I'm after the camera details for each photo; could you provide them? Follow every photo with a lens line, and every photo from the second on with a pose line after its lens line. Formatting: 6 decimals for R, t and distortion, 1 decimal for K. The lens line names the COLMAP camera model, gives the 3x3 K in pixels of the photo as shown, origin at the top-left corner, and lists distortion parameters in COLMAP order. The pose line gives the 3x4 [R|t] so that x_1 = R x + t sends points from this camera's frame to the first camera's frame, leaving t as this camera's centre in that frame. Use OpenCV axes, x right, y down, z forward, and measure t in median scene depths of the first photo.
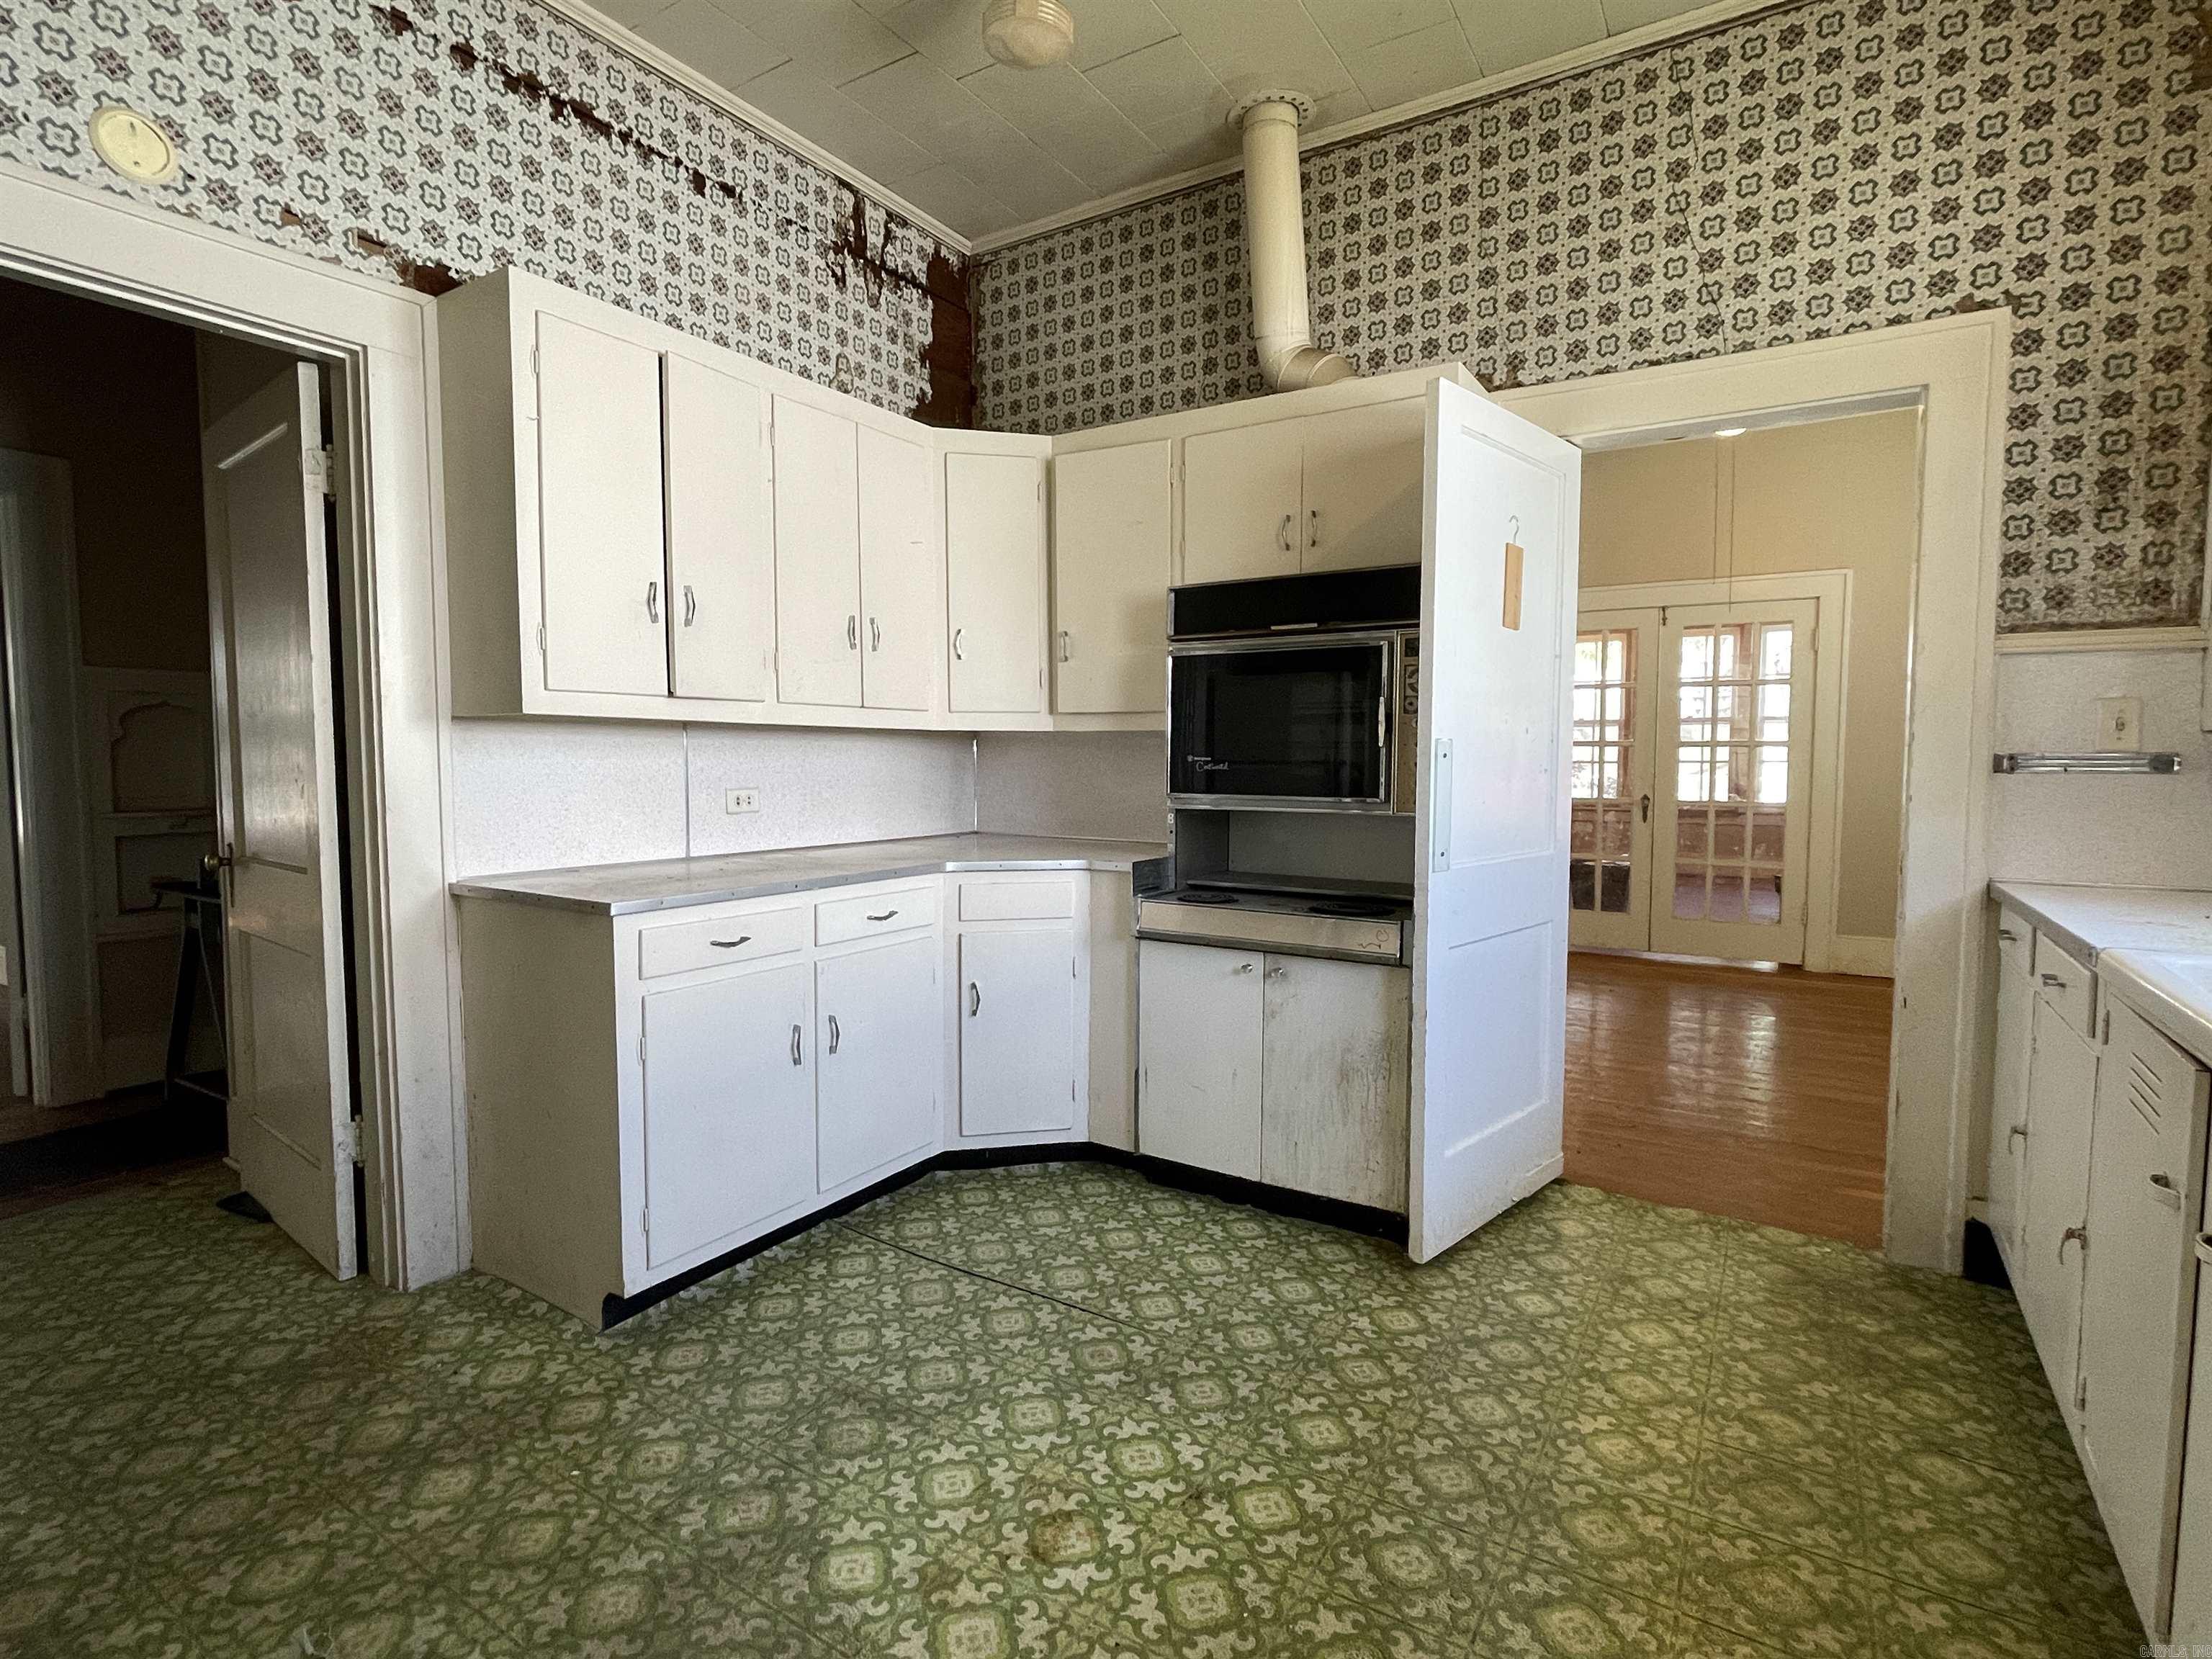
lens RADIAL K [[1103.1, 0, 1090.5], [0, 1103.1, 821.3], [0, 0, 1]] dist [-0.003441, 0.004532]
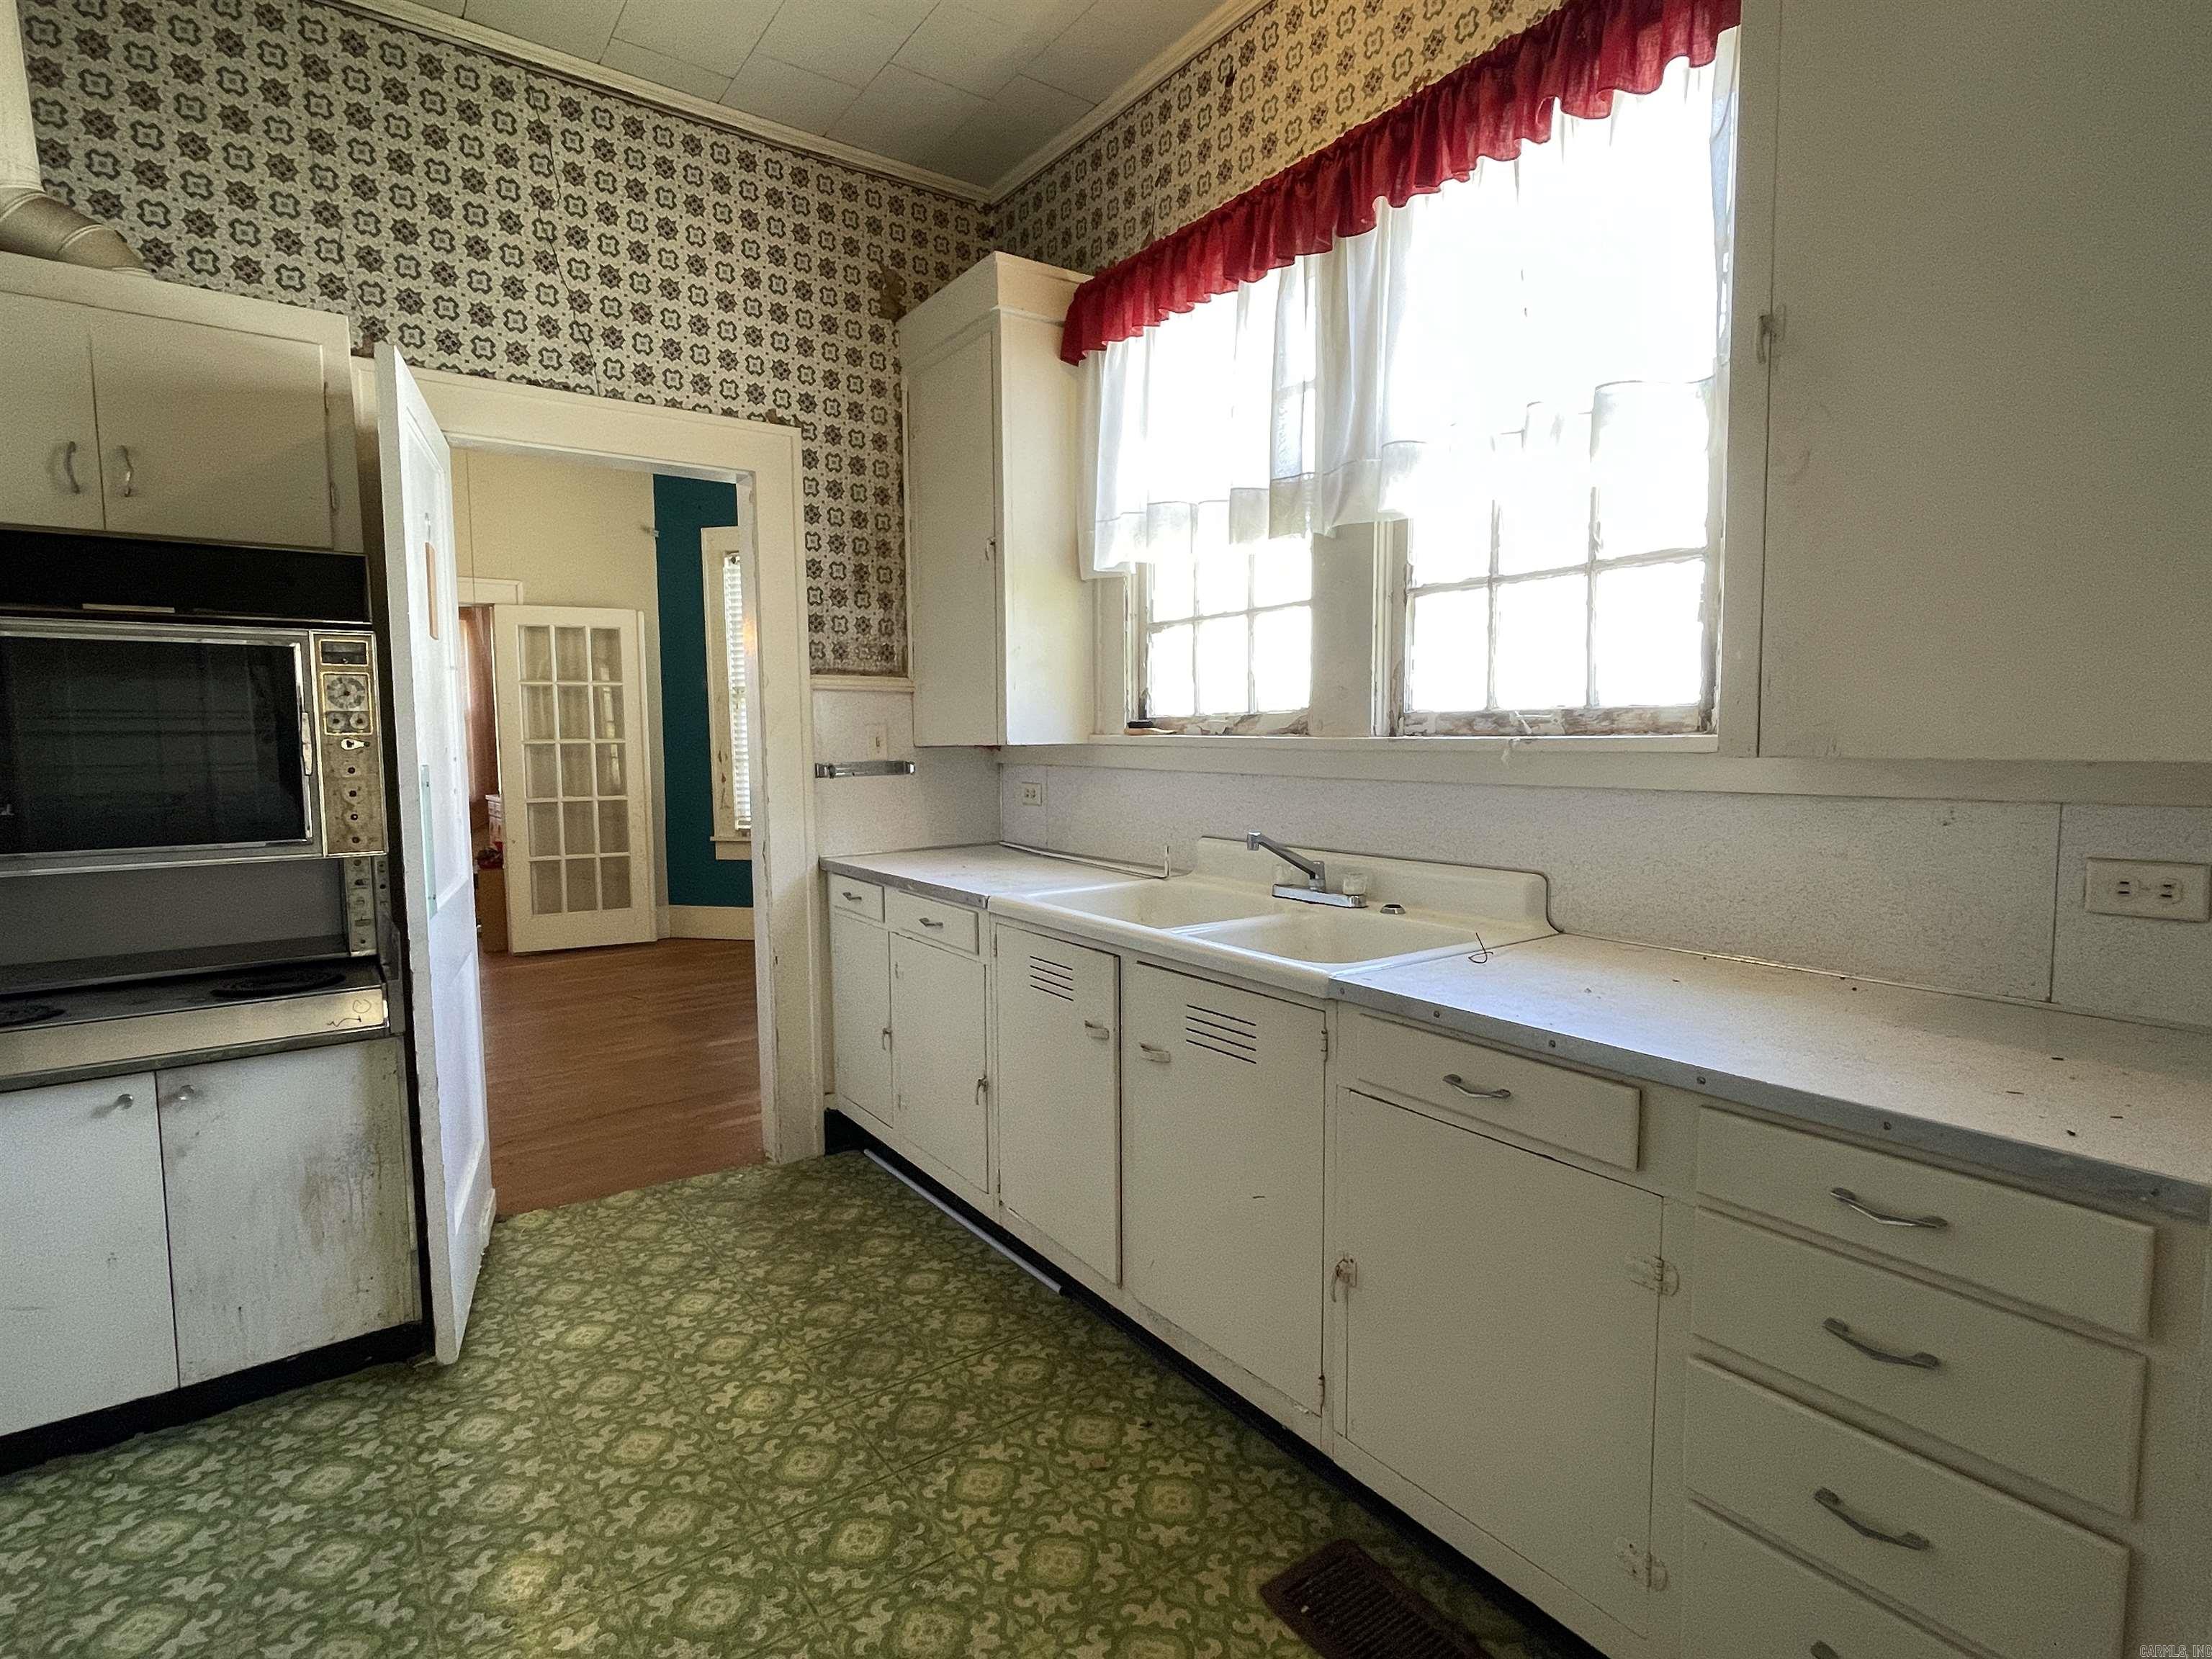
lens RADIAL K [[1103.1, 0, 1093.6], [0, 1103.1, 827.8], [0, 0, 1]] dist [-0.003441, 0.004532]
pose [[0.361989, -0.085054, 0.928294, -0.307638], [0.068506, 0.995563, 0.064504, -0.046911], [-0.929662, 0.040244, 0.366210, 0.196615]]
